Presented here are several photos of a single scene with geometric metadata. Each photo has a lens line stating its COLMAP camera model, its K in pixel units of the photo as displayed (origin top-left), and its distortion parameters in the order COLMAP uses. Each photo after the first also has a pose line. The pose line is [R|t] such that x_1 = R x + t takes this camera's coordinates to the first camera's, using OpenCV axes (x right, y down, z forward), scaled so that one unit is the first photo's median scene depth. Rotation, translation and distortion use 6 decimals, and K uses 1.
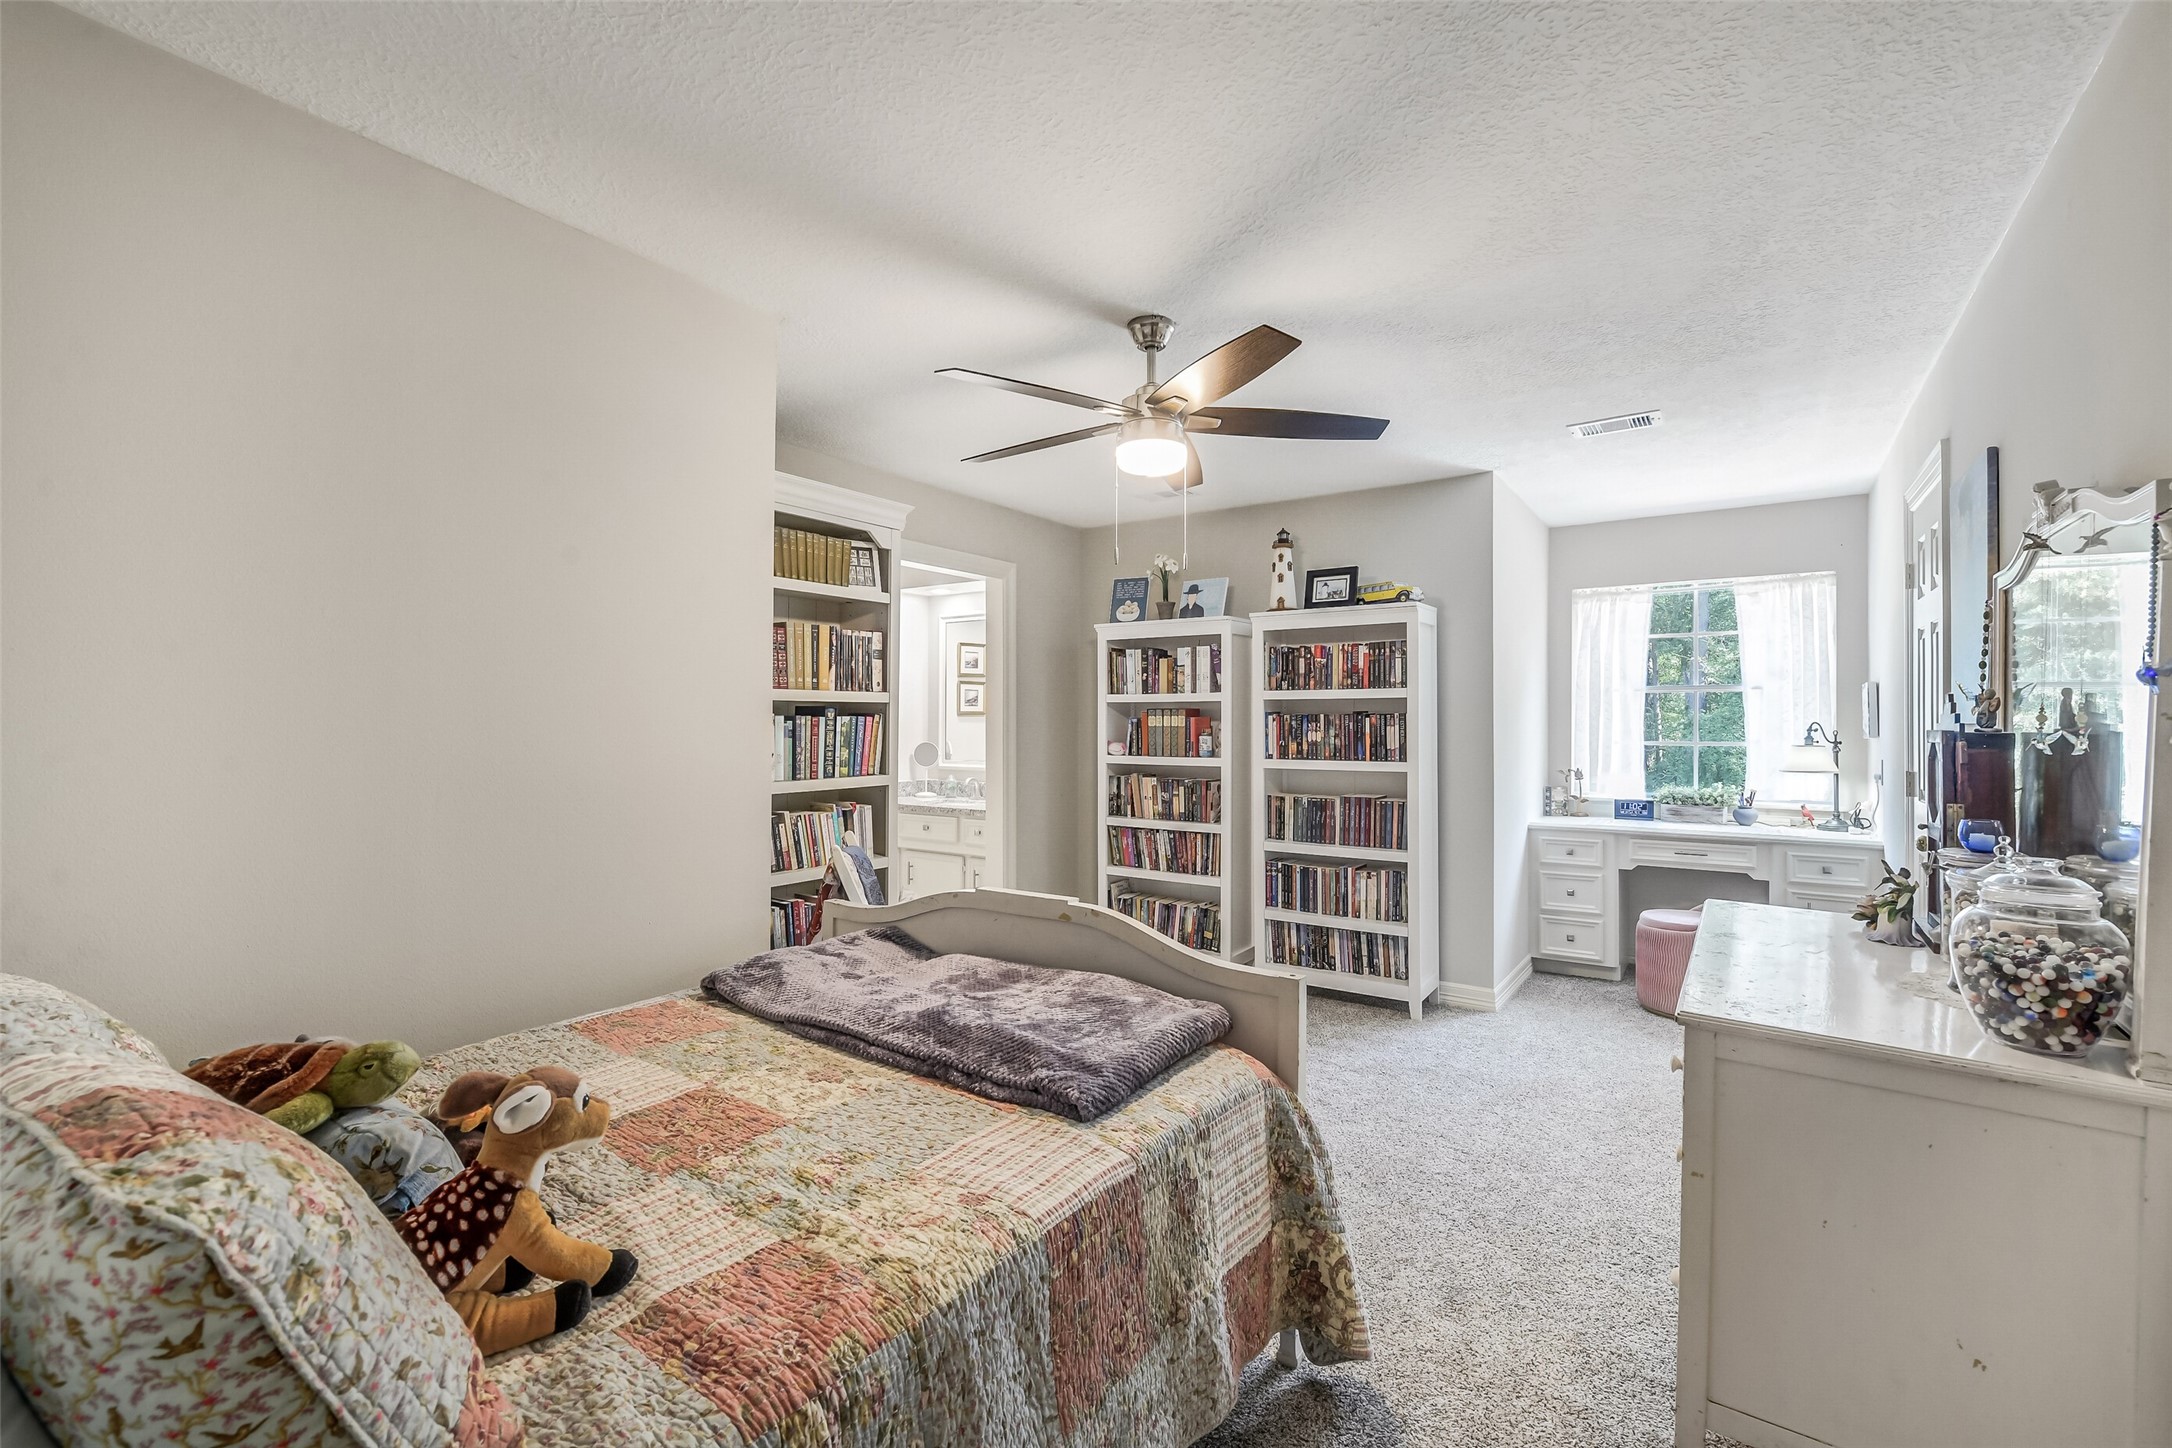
lens RADIAL K [[941.9, 0, 1083.5], [0, 941.9, 726.7], [0, 0, 1]] dist [0.001357, 0.000063]
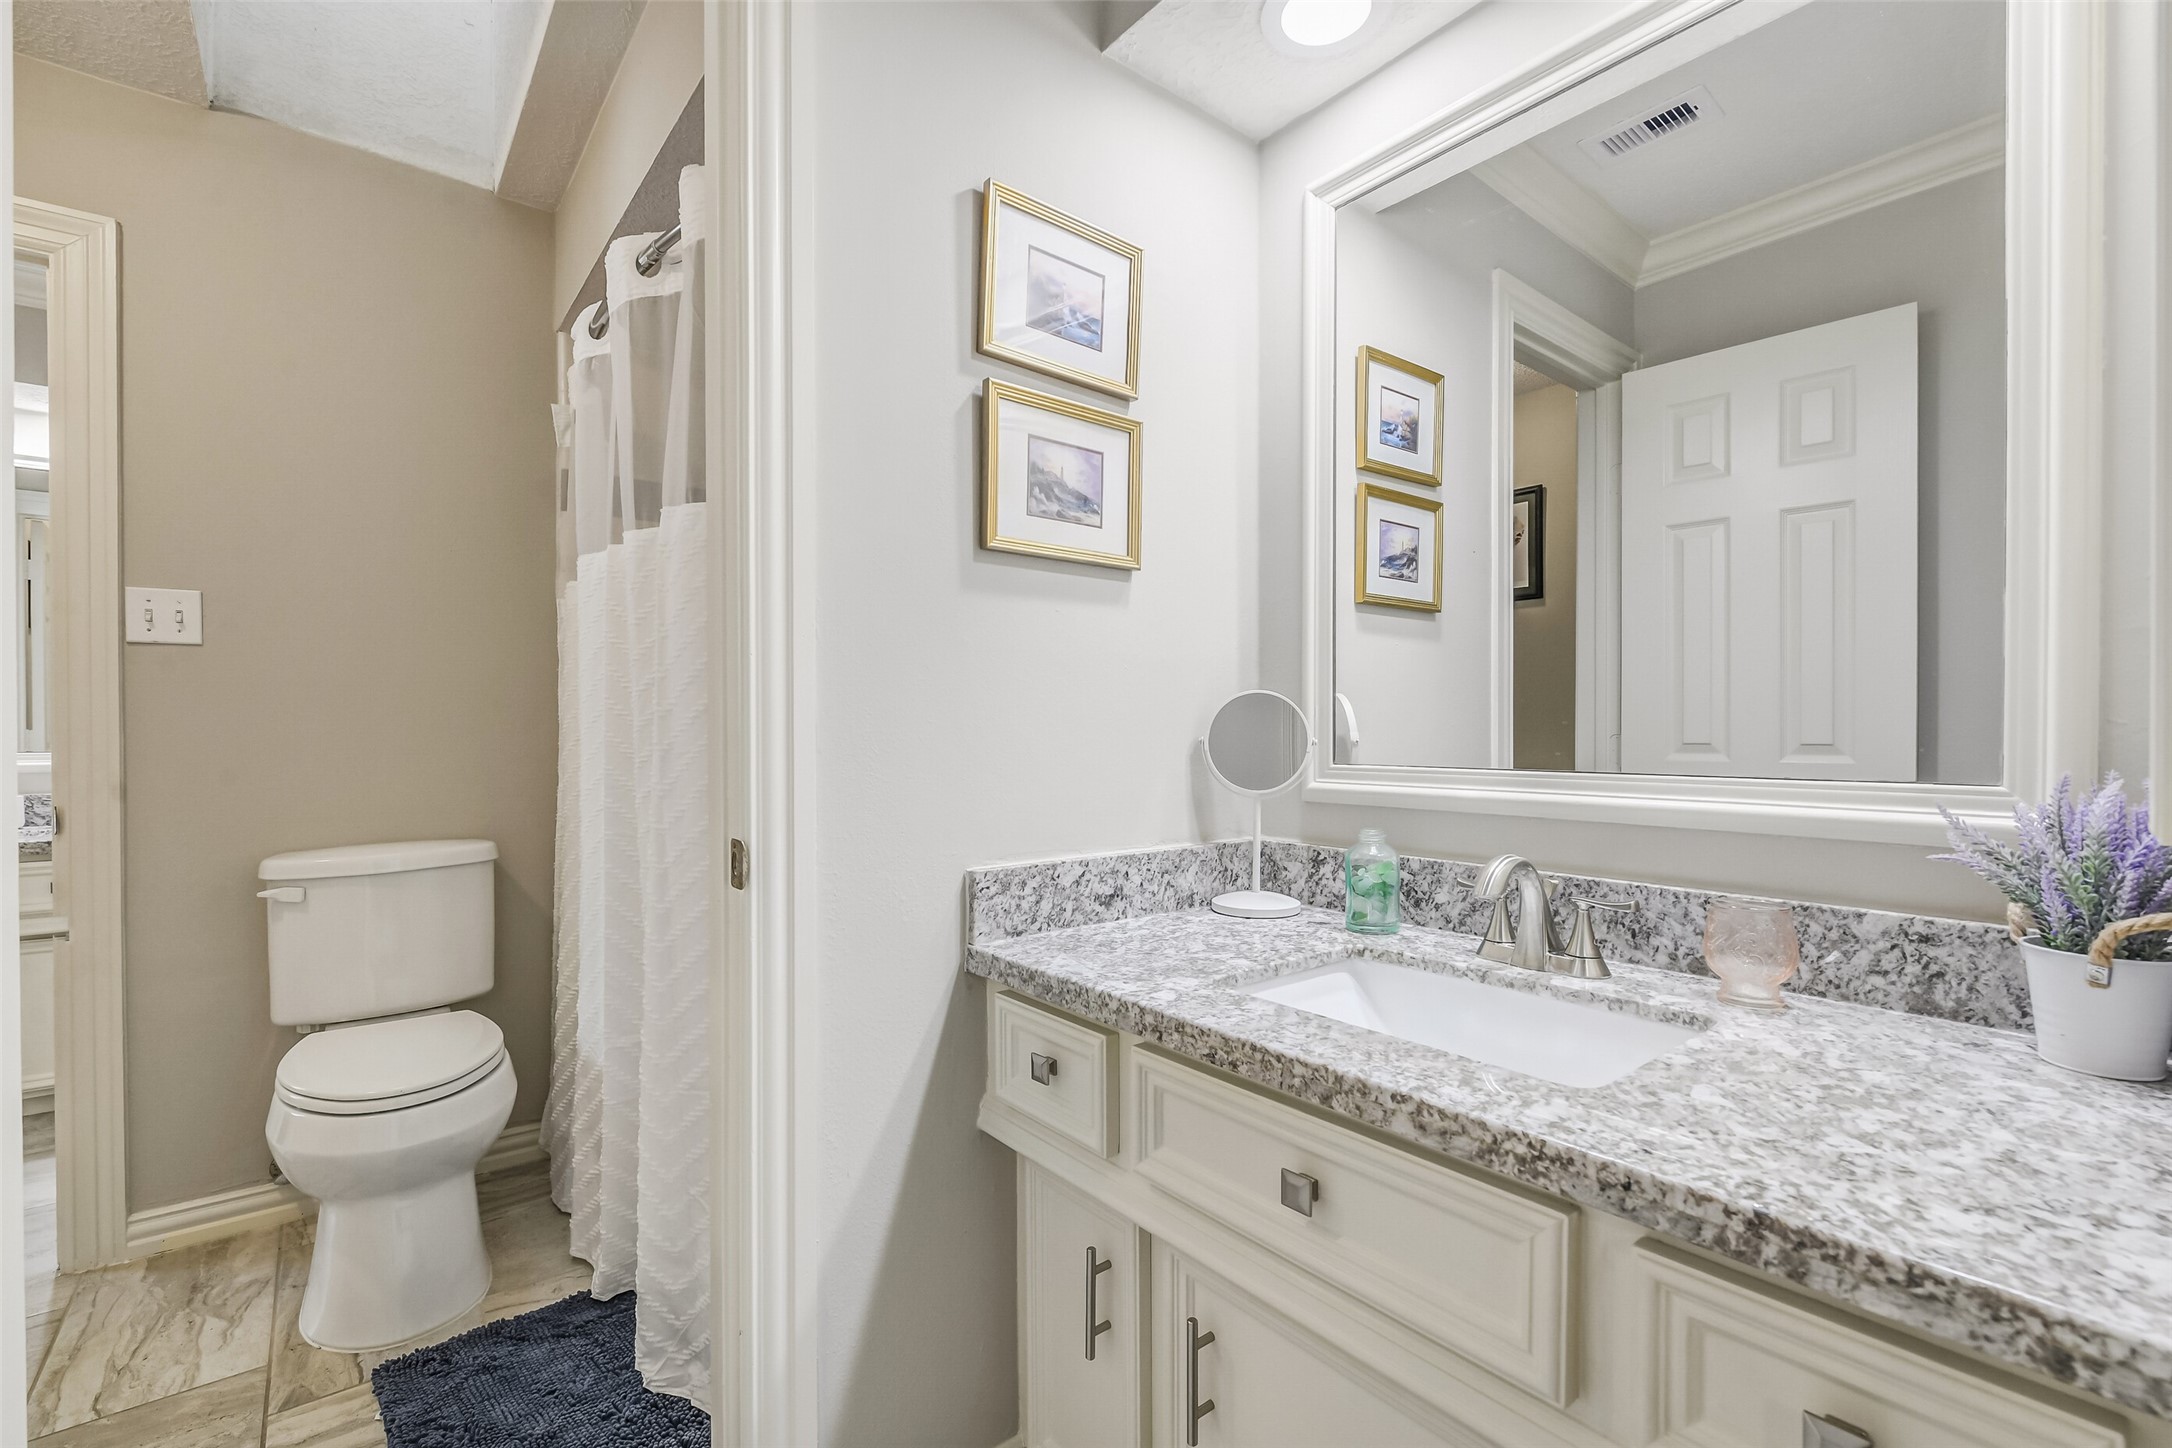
lens RADIAL K [[941.9, 0, 1088.7], [0, 941.9, 727.4], [0, 0, 1]] dist [0.001357, 0.000063]
pose [[0.960959, -0.000764, -0.276691, -0.132523], [0.003146, 0.999962, 0.008165, 0.021470], [0.276674, -0.008716, 0.960924, 0.703445]]
